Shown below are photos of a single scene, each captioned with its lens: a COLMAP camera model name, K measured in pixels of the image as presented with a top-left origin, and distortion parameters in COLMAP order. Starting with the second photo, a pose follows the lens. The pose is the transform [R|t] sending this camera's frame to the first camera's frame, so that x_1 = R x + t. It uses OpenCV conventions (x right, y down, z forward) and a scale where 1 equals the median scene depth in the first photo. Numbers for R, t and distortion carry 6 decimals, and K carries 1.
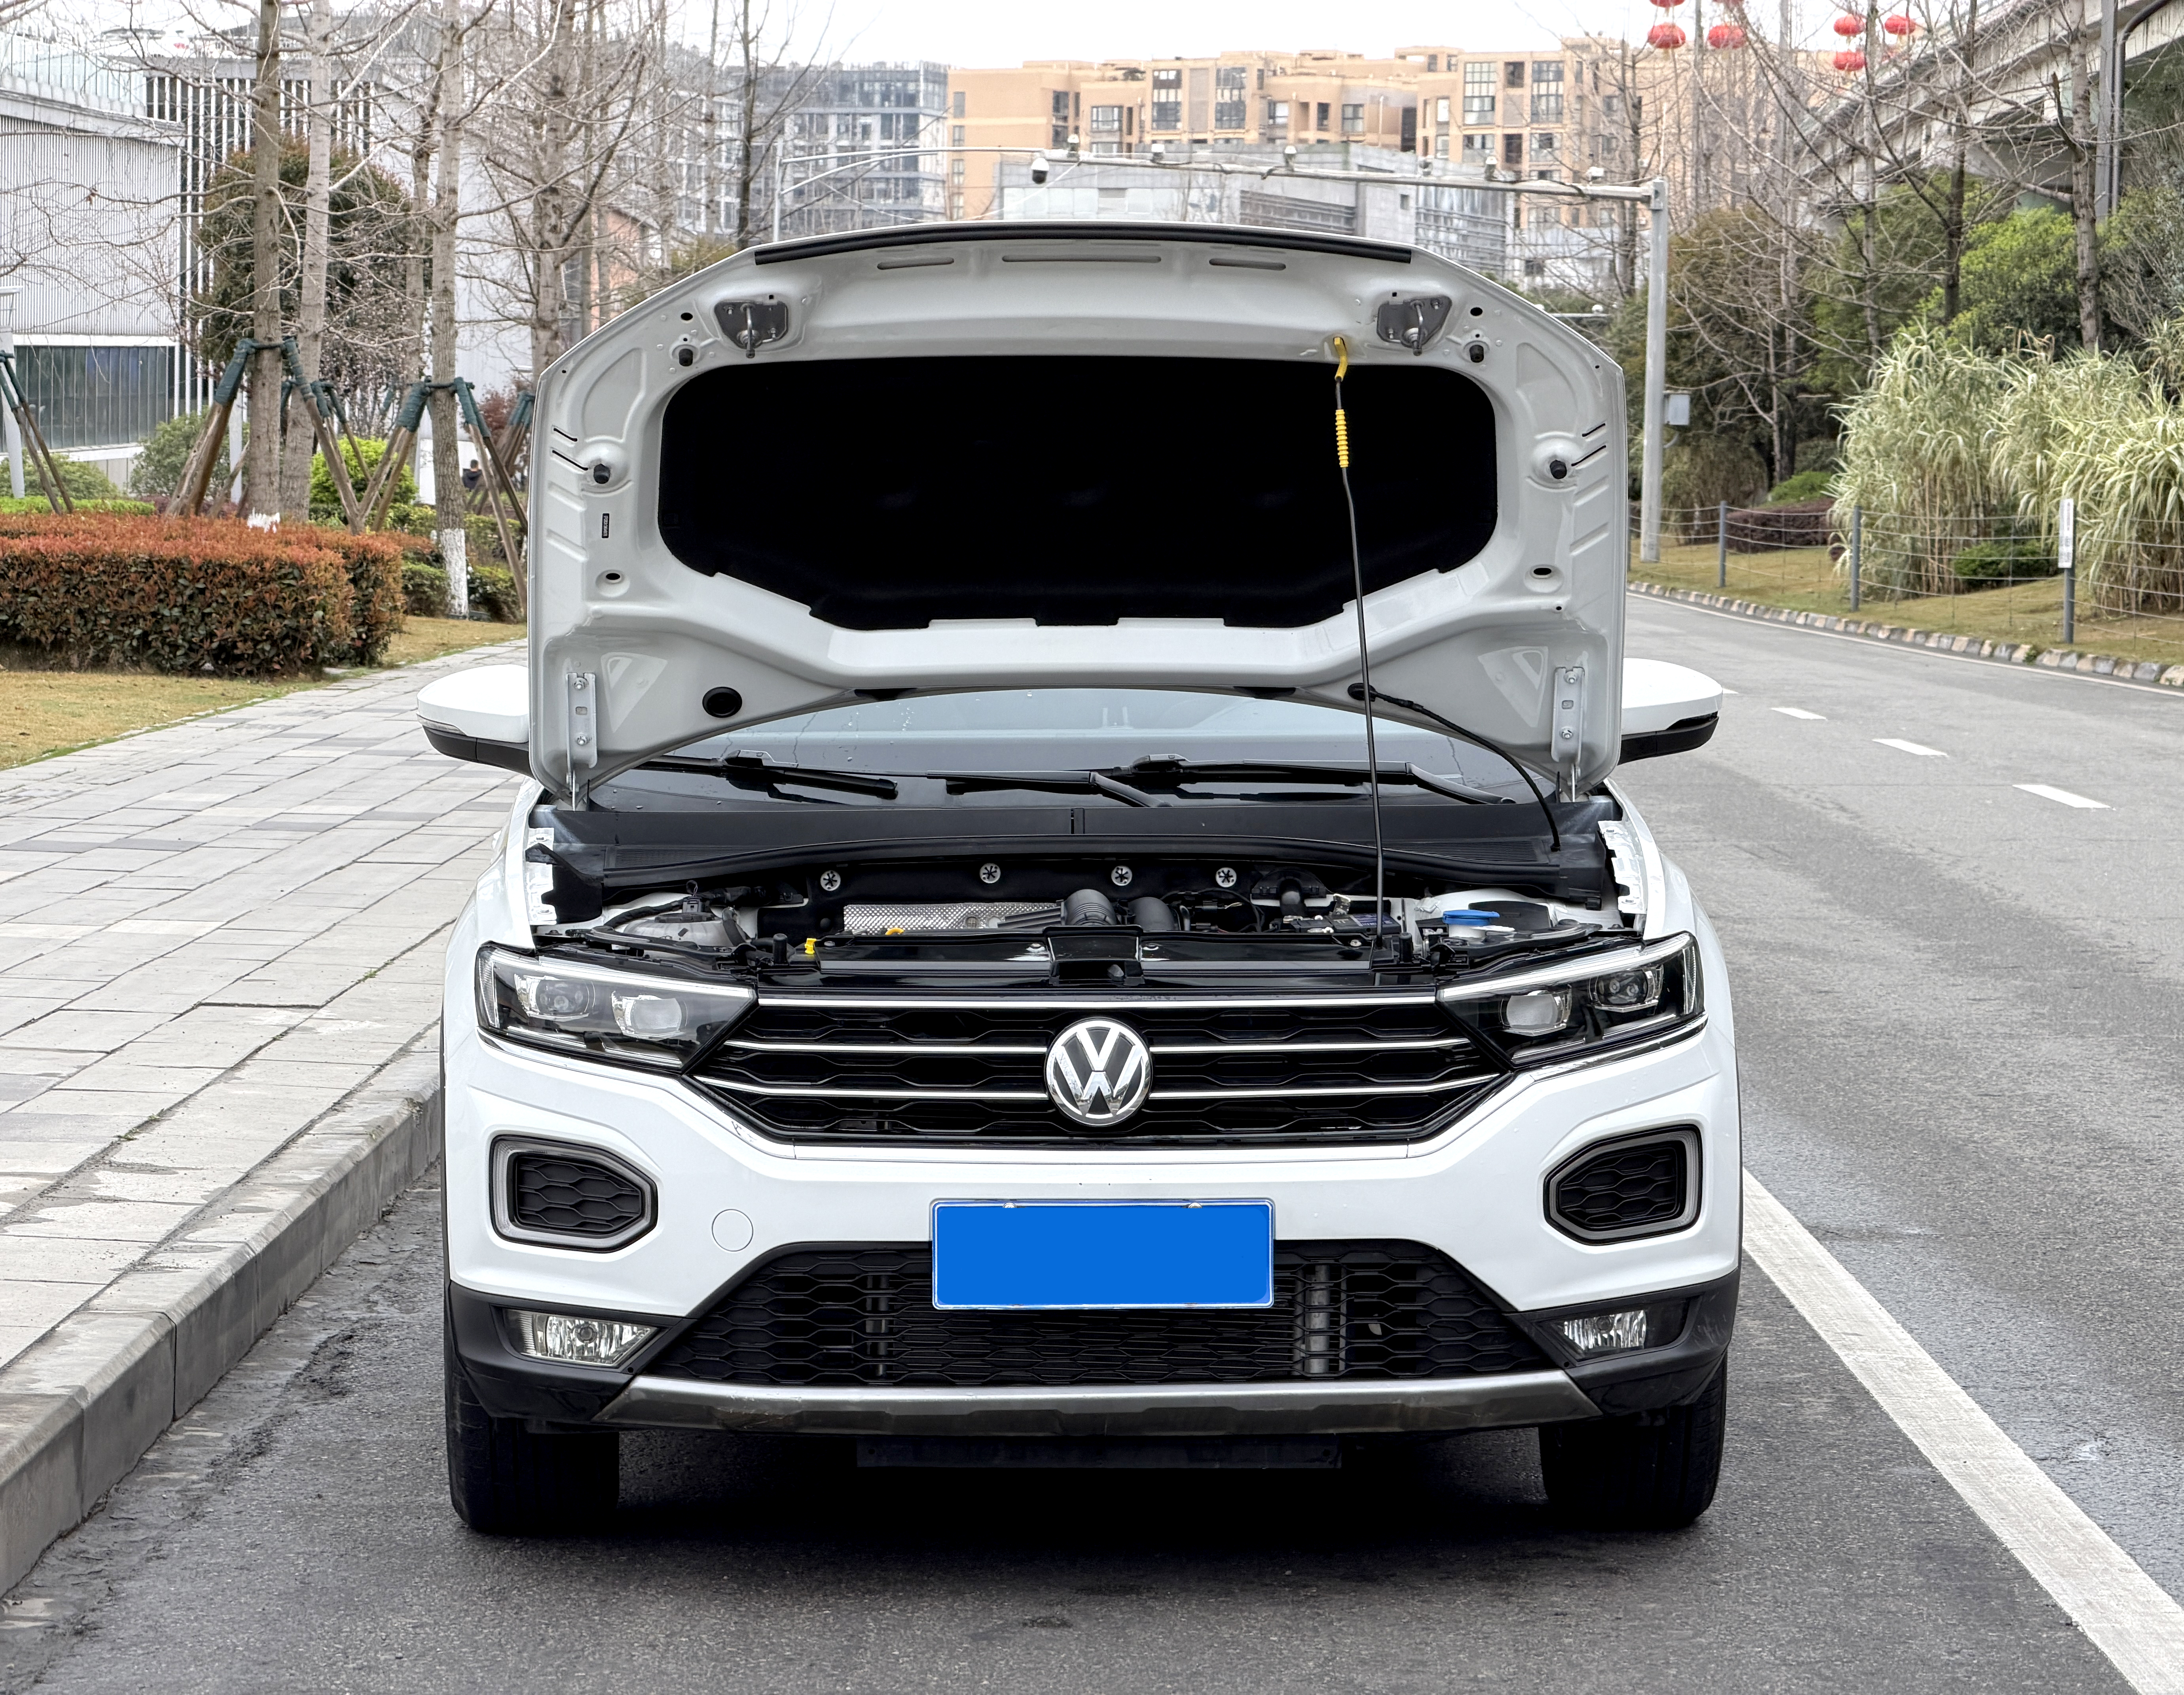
lens RADIAL K [[6988.6, 0, 966.3], [0, 6988.6, 871.3], [0, 0, 1]] dist [0.183398, 0.000000]
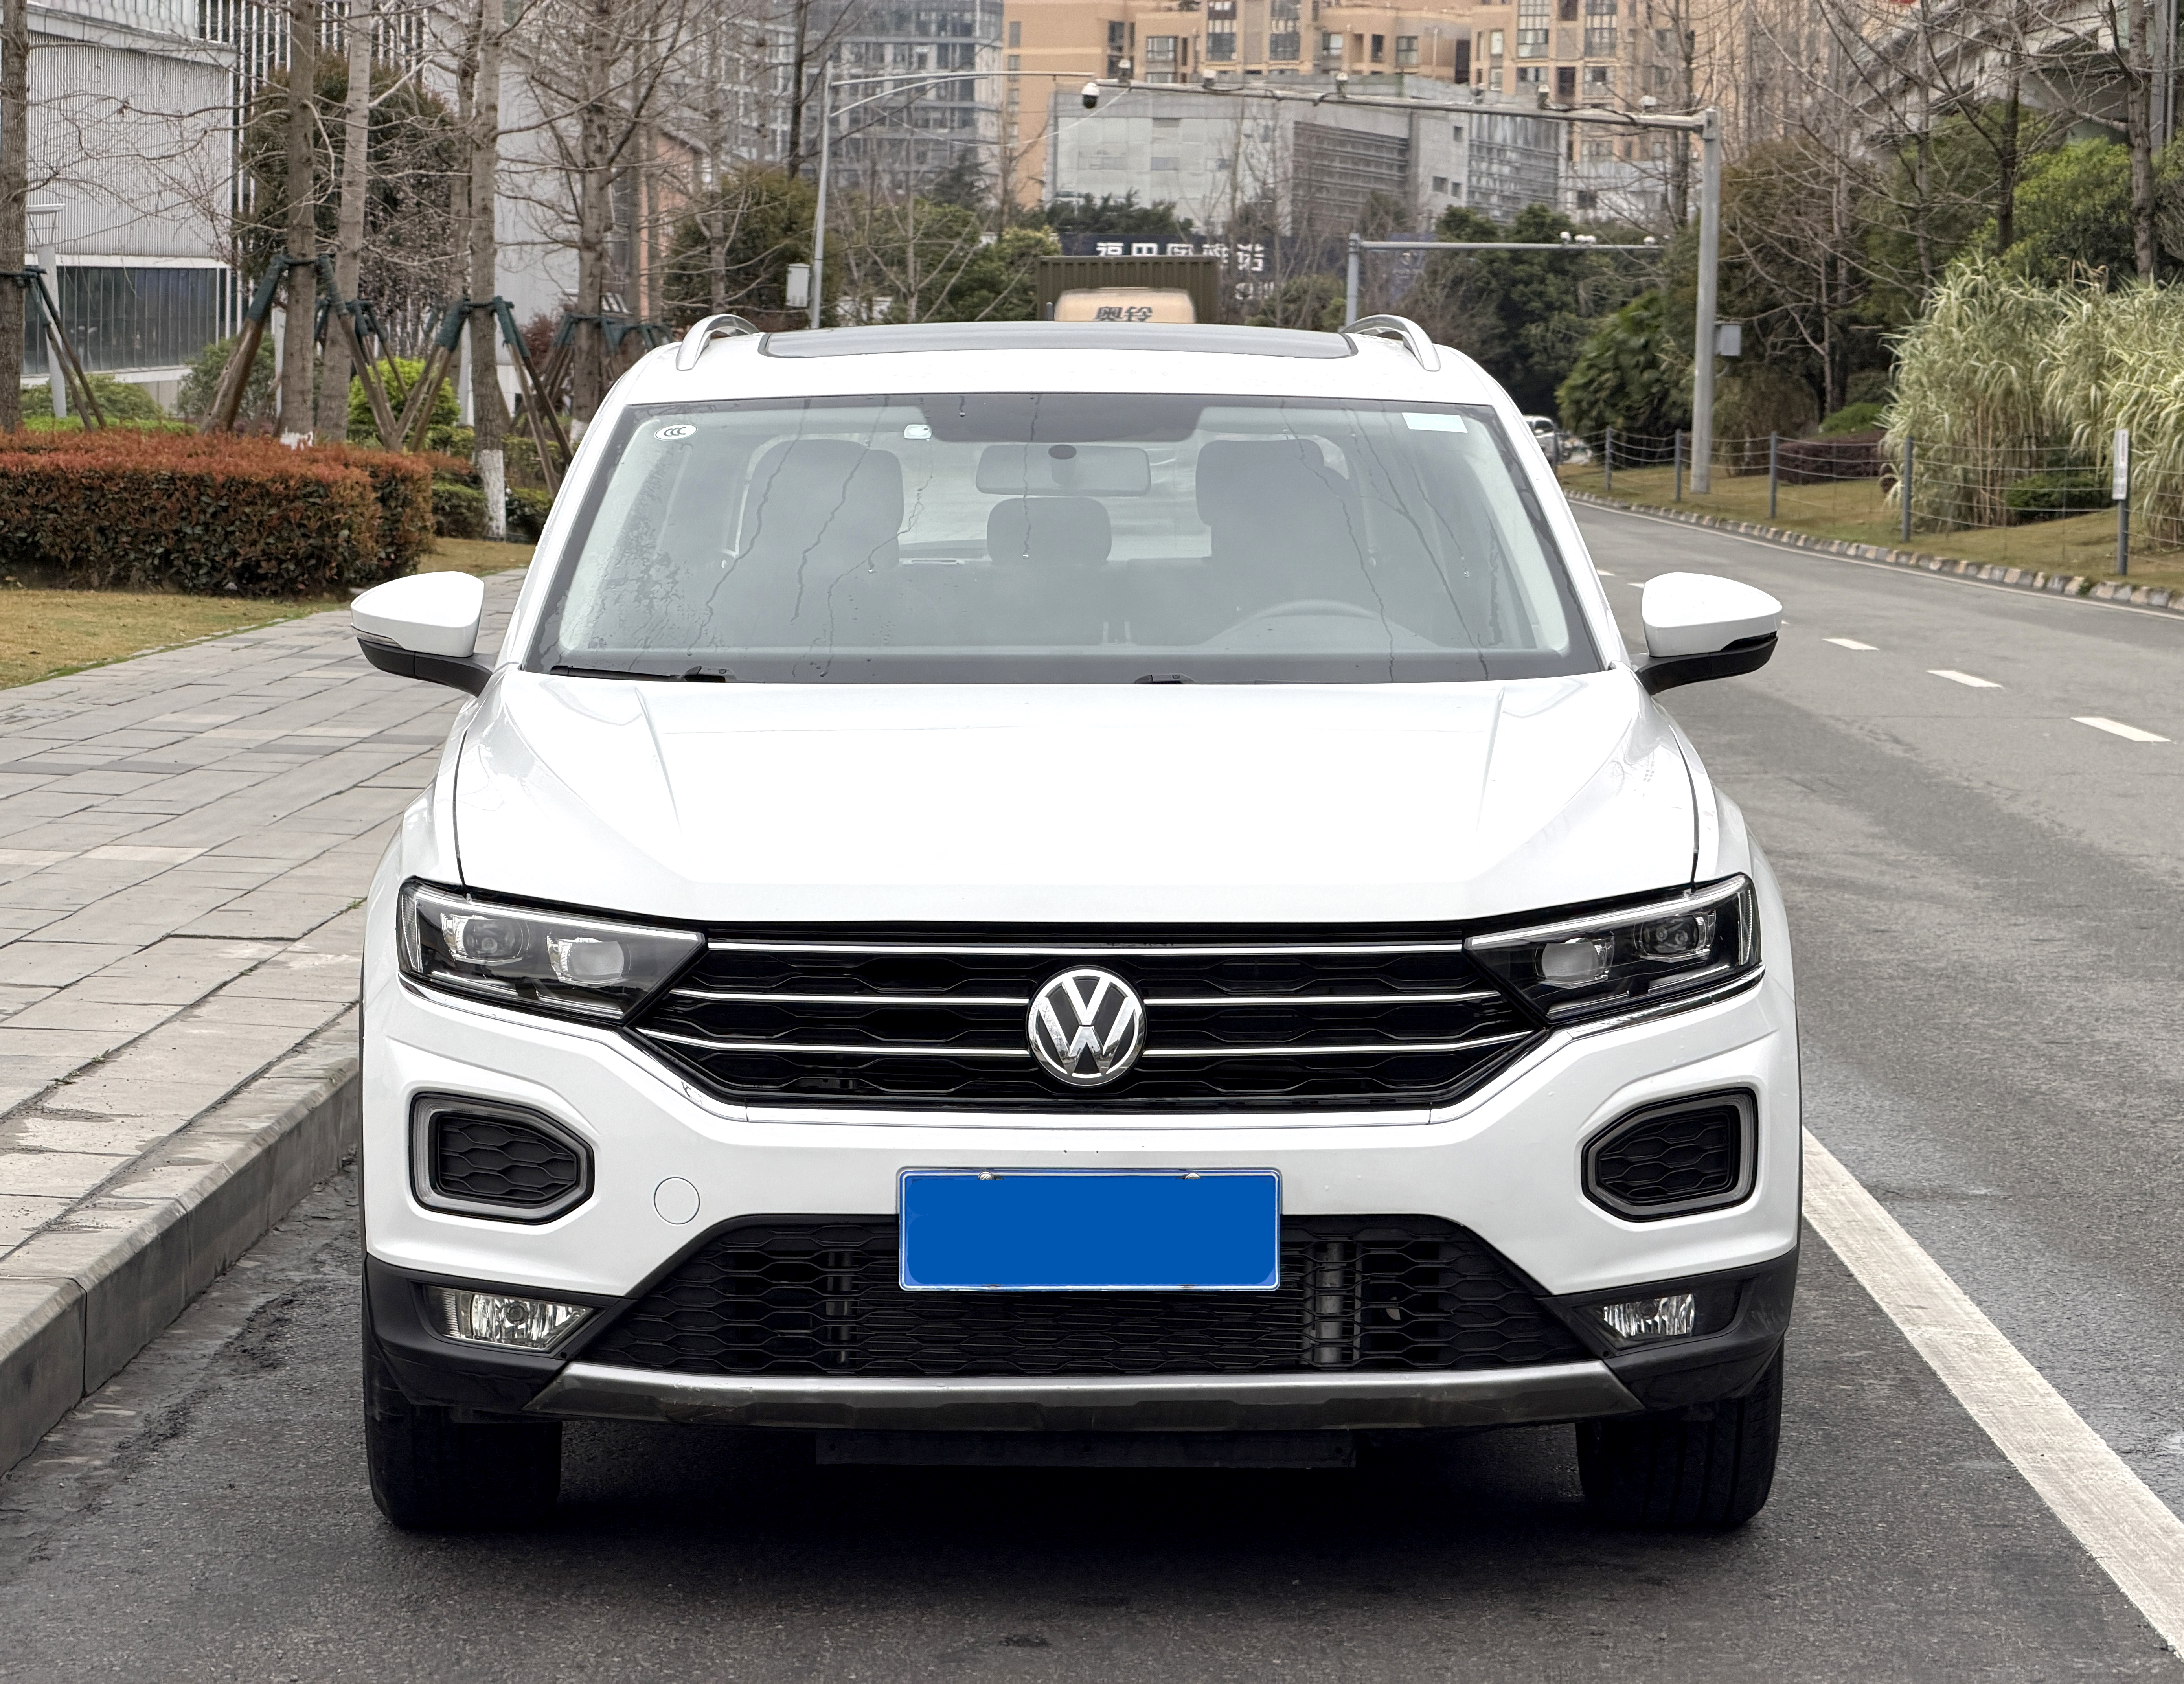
lens RADIAL K [[6988.6, 0, 1047.9], [0, 6988.6, 857.6], [0, 0, 1]] dist [0.183398, 0.000000]
pose [[0.999972, 0.005835, 0.004770, 0.009336], [-0.005875, 0.999948, 0.008352, -0.000377], [-0.004721, -0.008380, 0.999954, 0.101214]]
